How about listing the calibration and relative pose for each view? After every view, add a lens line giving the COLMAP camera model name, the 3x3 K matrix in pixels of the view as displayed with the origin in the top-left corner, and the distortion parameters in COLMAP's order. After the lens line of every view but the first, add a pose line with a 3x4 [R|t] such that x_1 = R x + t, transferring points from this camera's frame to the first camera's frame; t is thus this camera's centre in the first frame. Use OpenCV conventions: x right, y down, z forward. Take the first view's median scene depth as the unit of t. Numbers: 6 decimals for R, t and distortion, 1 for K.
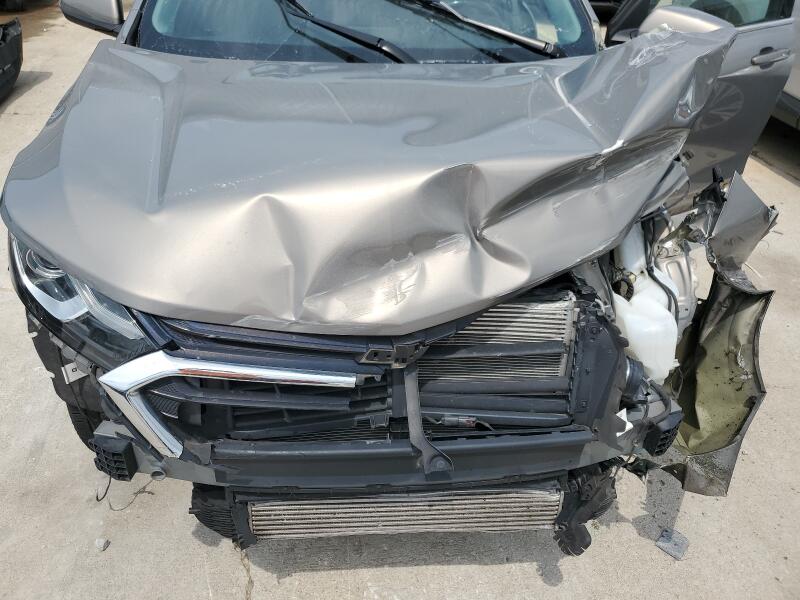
lens RADIAL K [[633.4, 0, 400.0], [0, 633.4, 300.0], [0, 0, 1]] dist [0.011057, 0.009039]
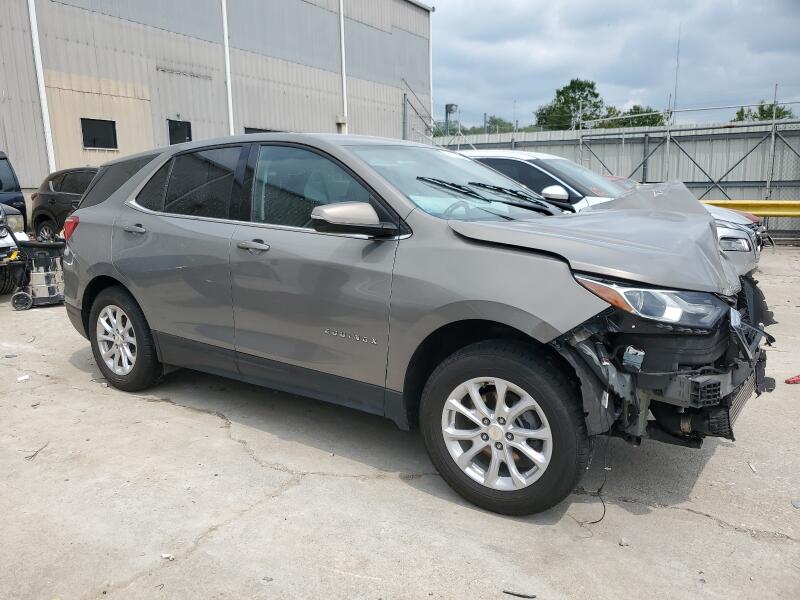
lens RADIAL K [[621.4, 0, 400.0], [0, 621.4, 300.0], [0, 0, 1]] dist [-0.002826, 0.000312]
pose [[0.658076, -0.183774, 0.730180, -1.960397], [0.444116, 0.877841, -0.179322, -0.038034], [-0.608027, 0.442292, 0.659303, 0.260931]]
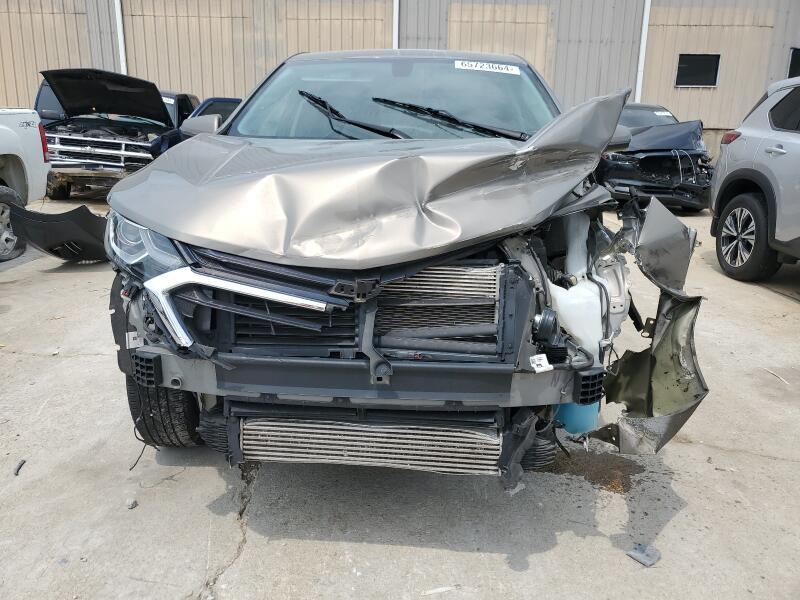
lens RADIAL K [[633.4, 0, 400.0], [0, 633.4, 300.0], [0, 0, 1]] dist [0.011057, 0.009039]
pose [[0.988048, 0.019672, -0.152884, 0.240202], [-0.066415, 0.949367, -0.307068, 0.428644], [0.139102, 0.313552, 0.939327, -0.191765]]
